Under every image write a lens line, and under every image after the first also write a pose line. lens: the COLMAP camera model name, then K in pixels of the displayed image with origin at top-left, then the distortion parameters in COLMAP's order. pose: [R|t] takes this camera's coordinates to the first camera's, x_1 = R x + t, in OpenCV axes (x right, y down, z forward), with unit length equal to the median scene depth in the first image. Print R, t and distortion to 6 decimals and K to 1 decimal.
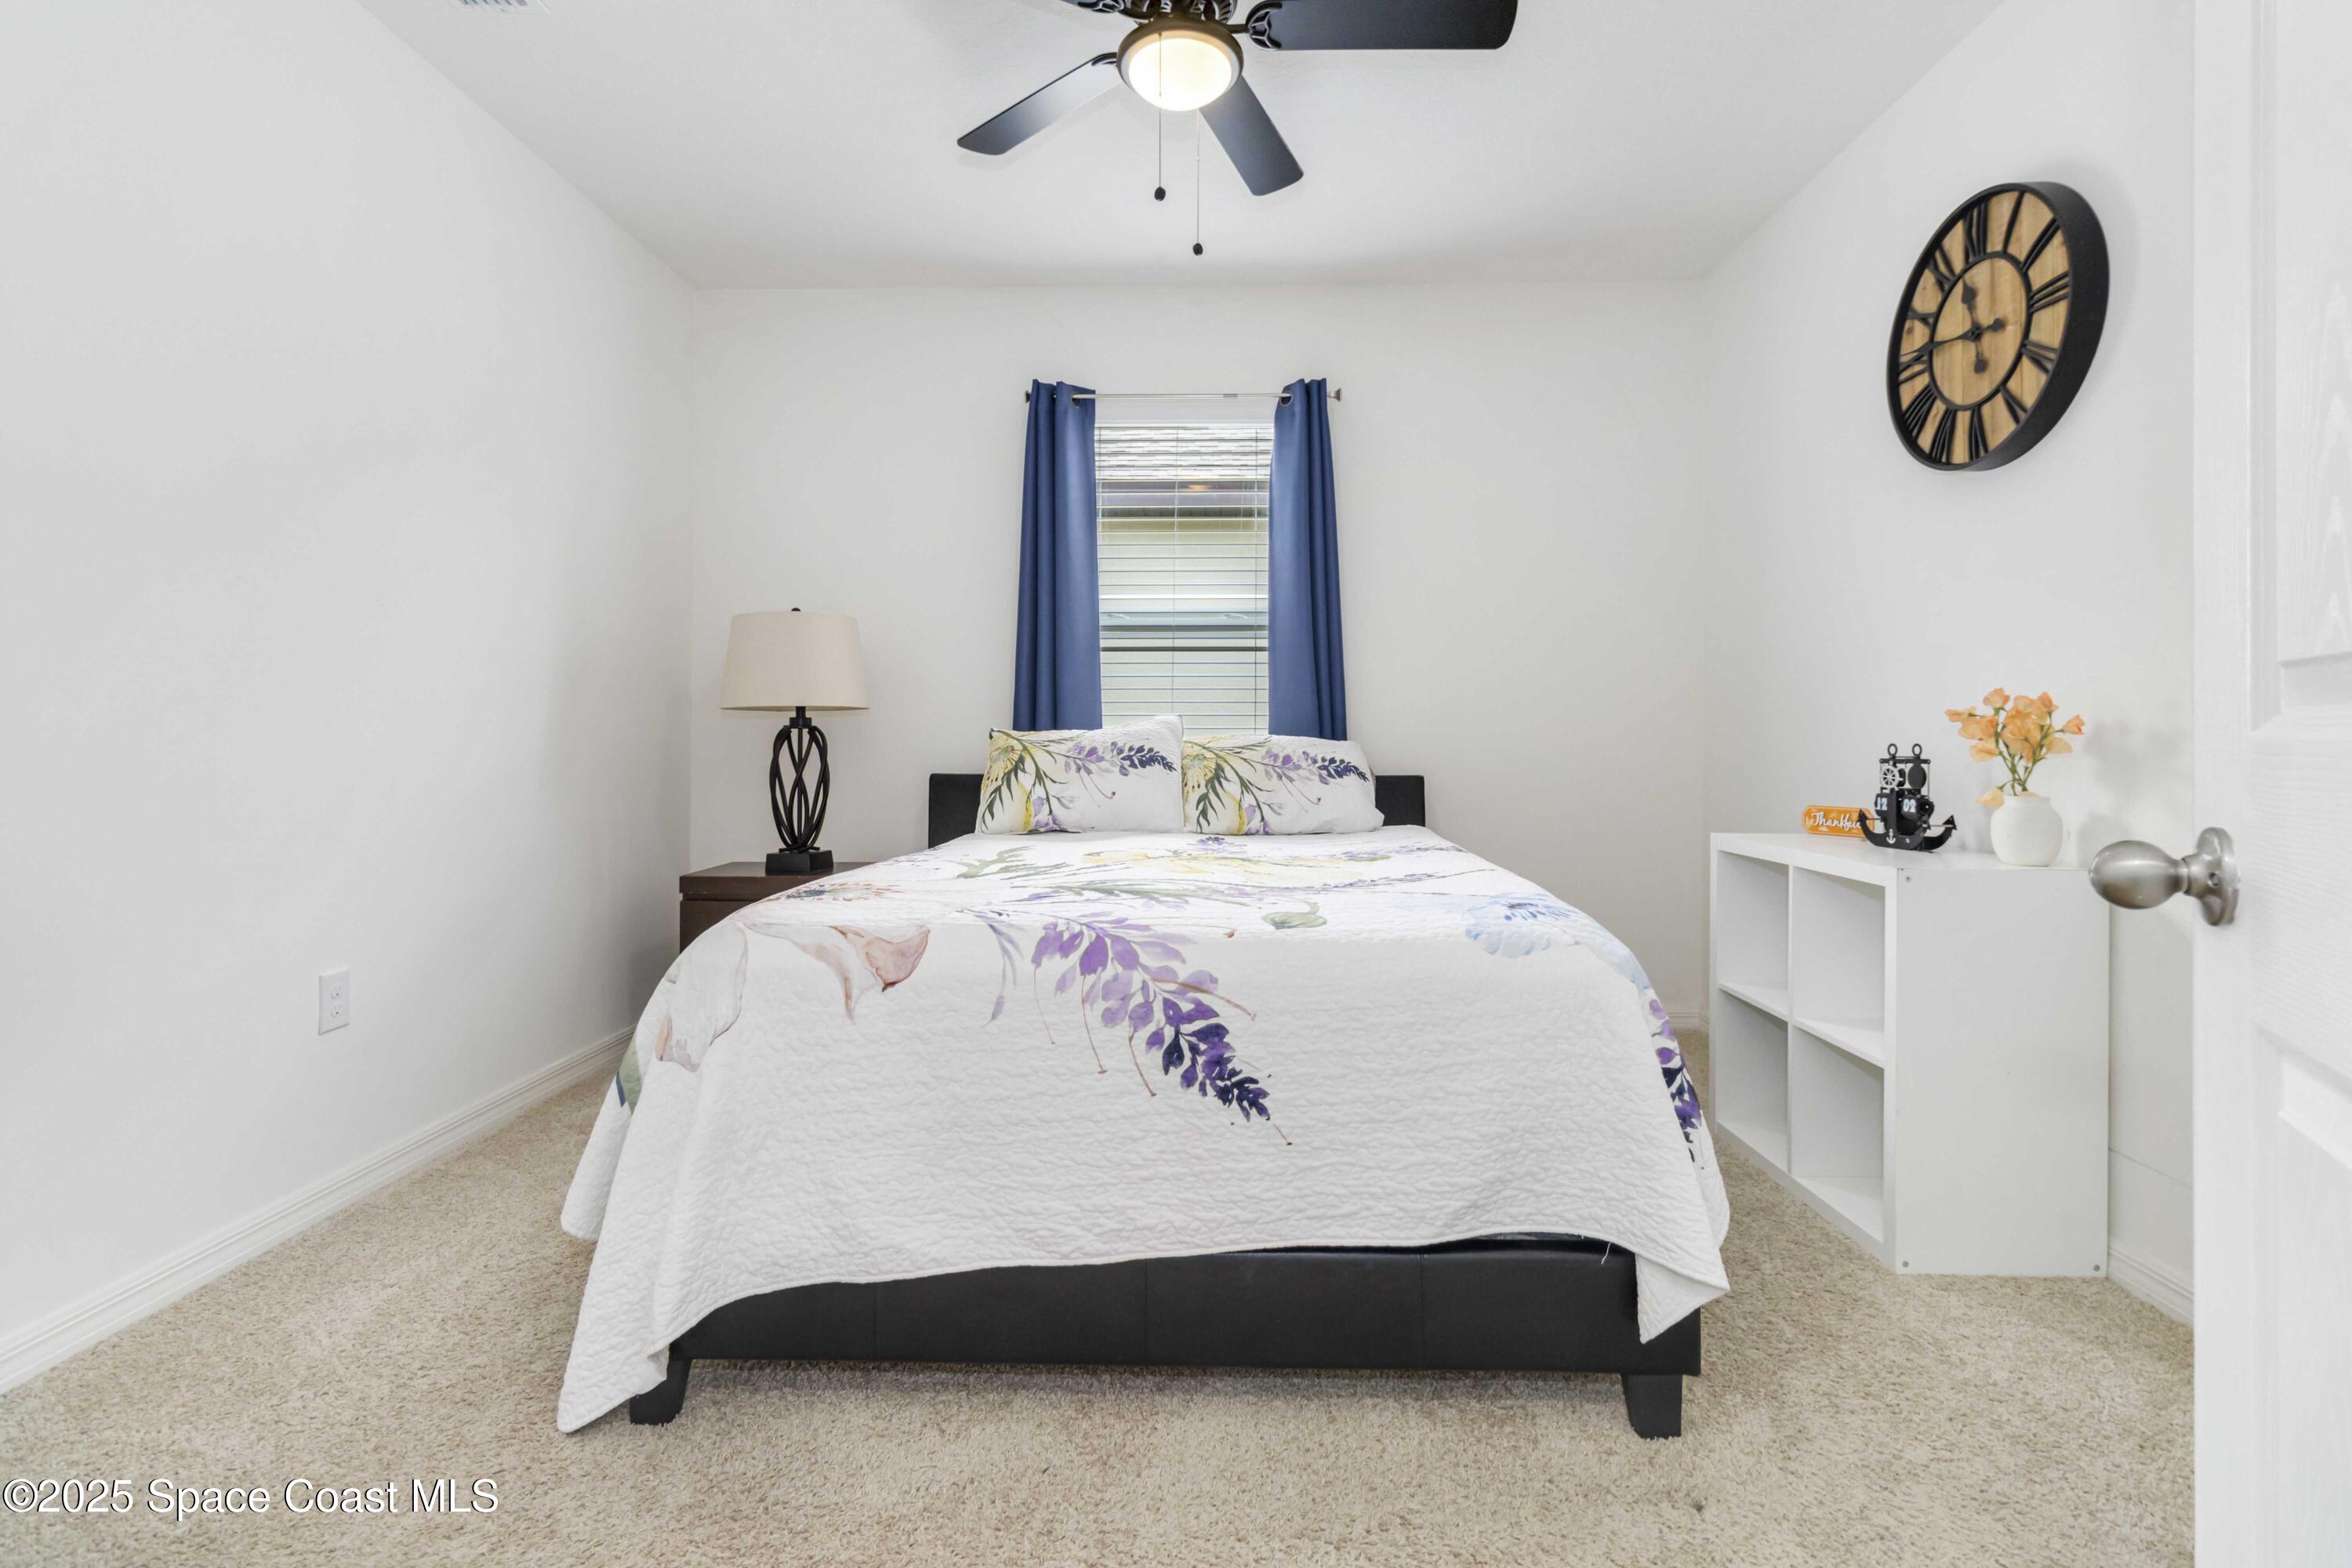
lens RADIAL K [[1107.5, 0, 1181.1], [0, 1107.5, 725.9], [0, 0, 1]] dist [-0.000201, 0.000488]
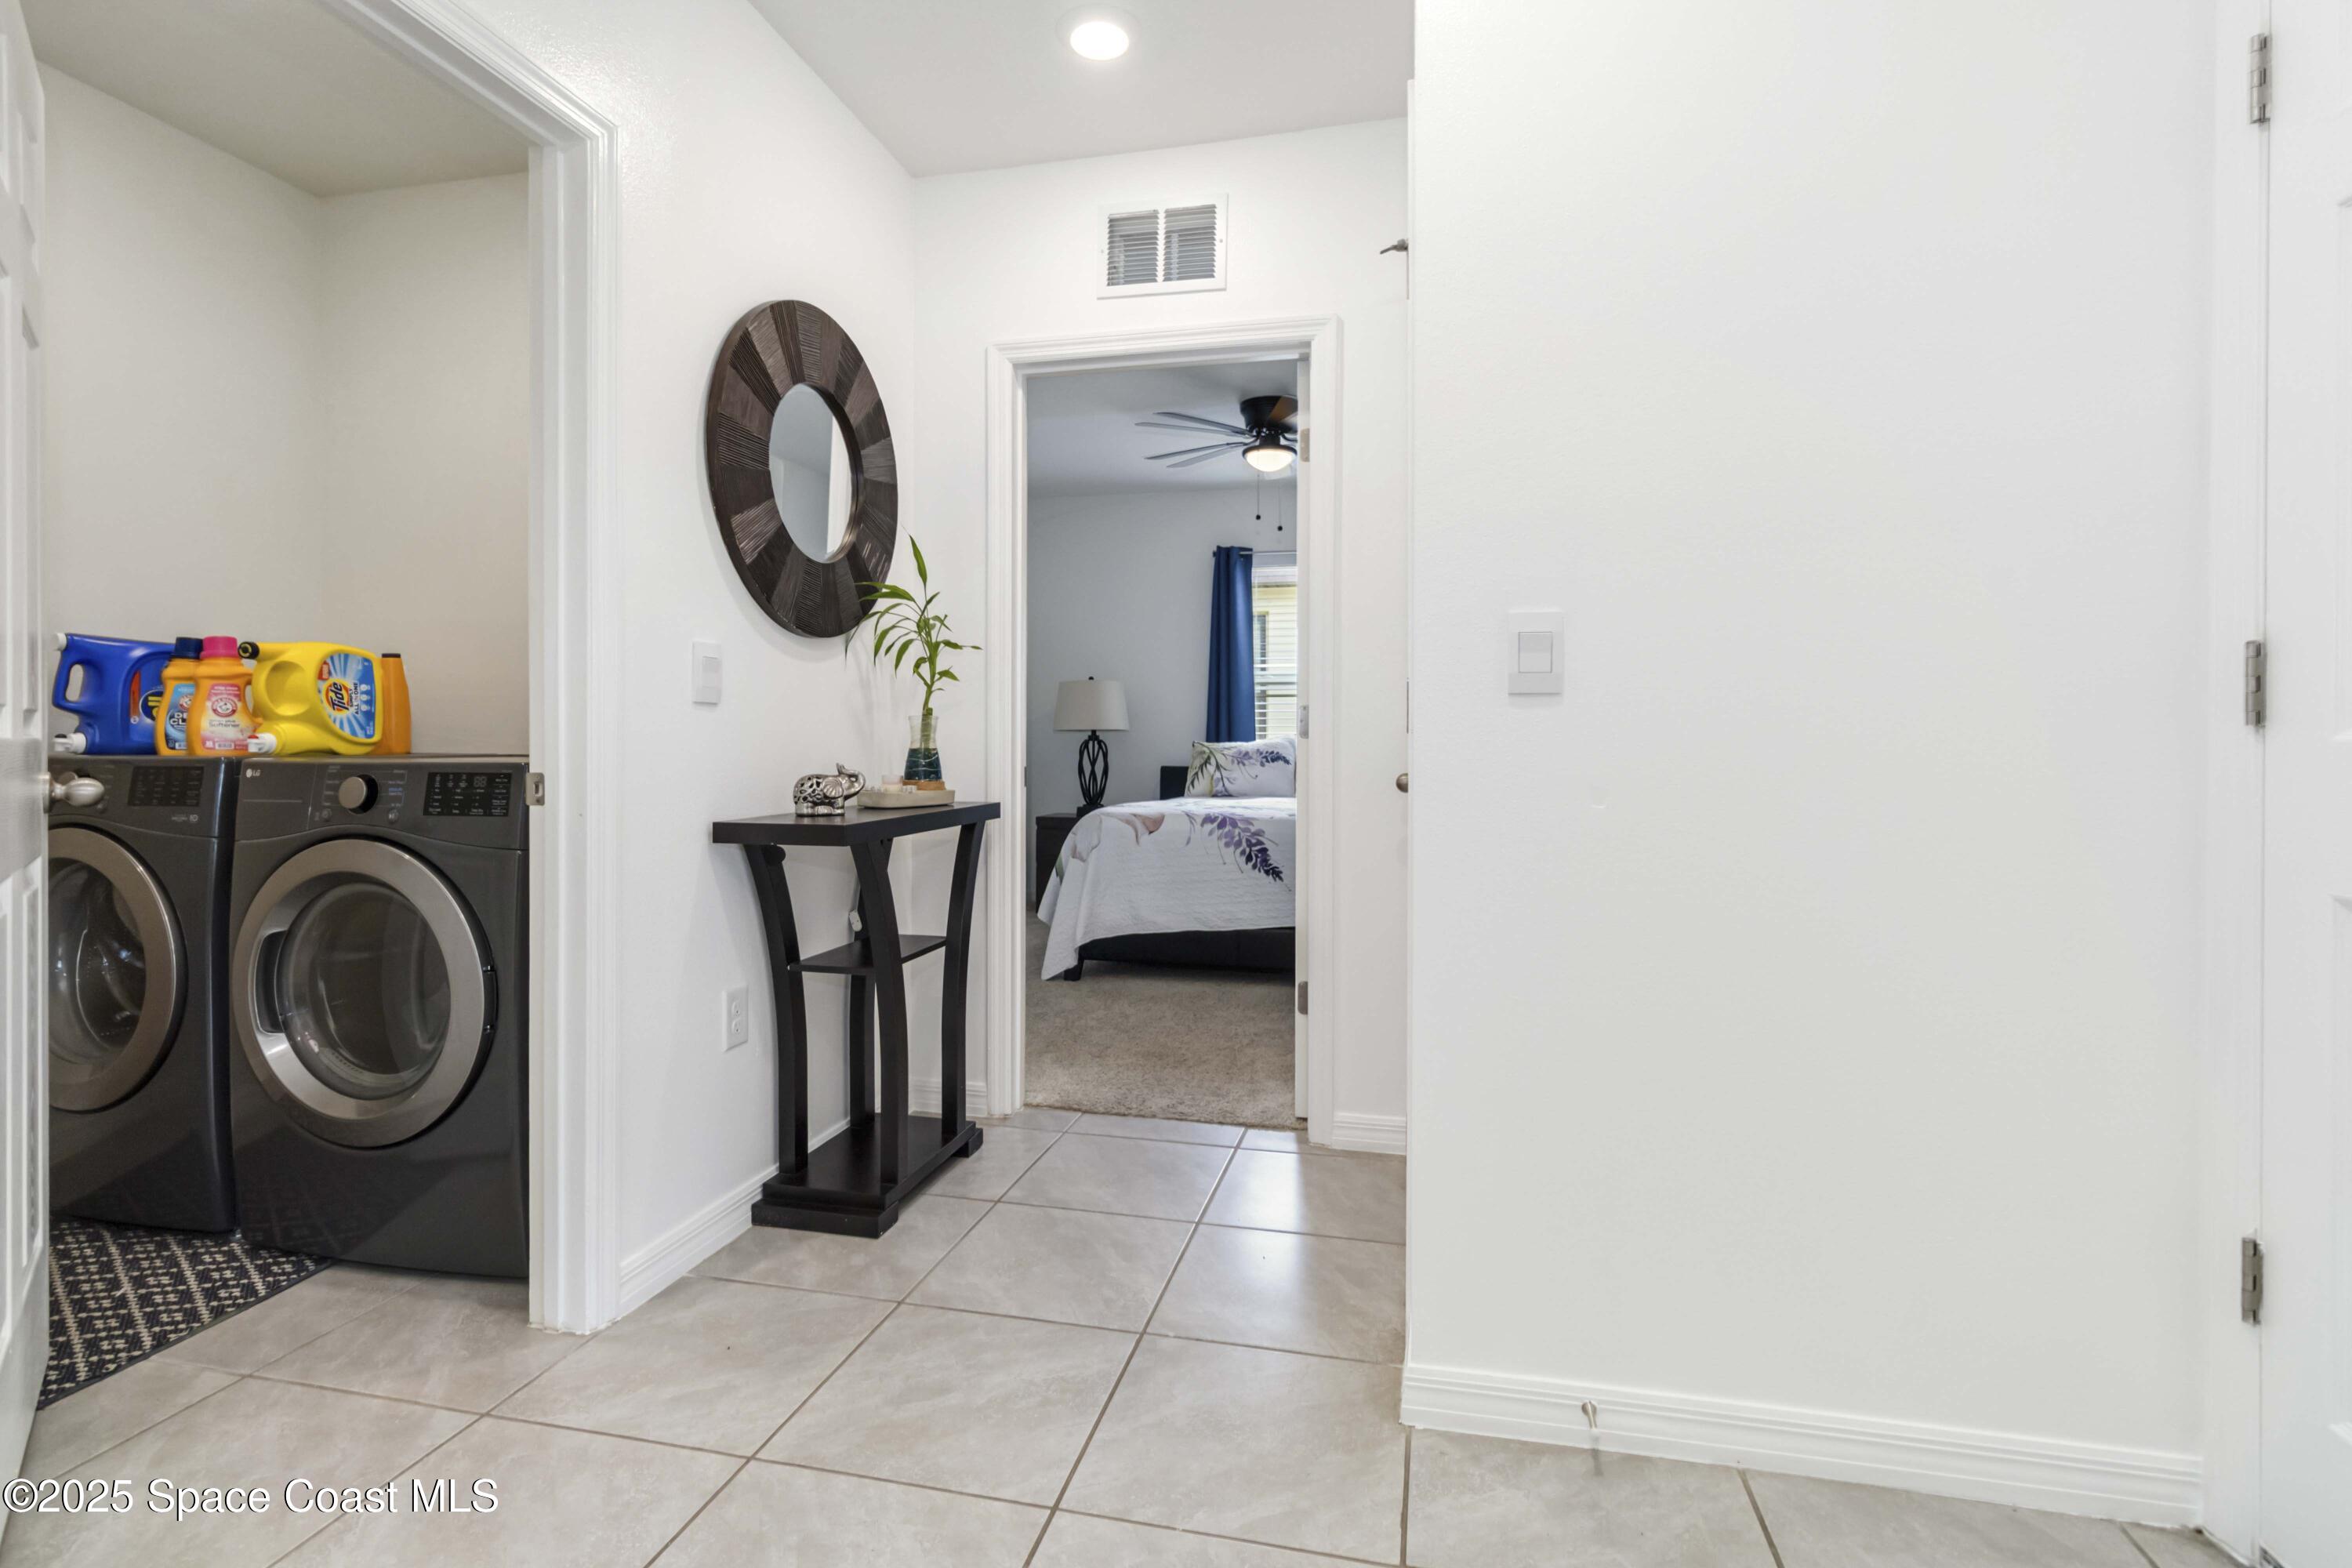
lens RADIAL K [[1107.5, 0, 1181.1], [0, 1107.5, 725.9], [0, 0, 1]] dist [-0.000201, 0.000488]
pose [[0.980748, -0.002359, -0.195263, 0.271646], [0.000556, 0.999957, -0.009292, -0.010113], [0.195277, 0.009005, 0.980707, -1.310538]]
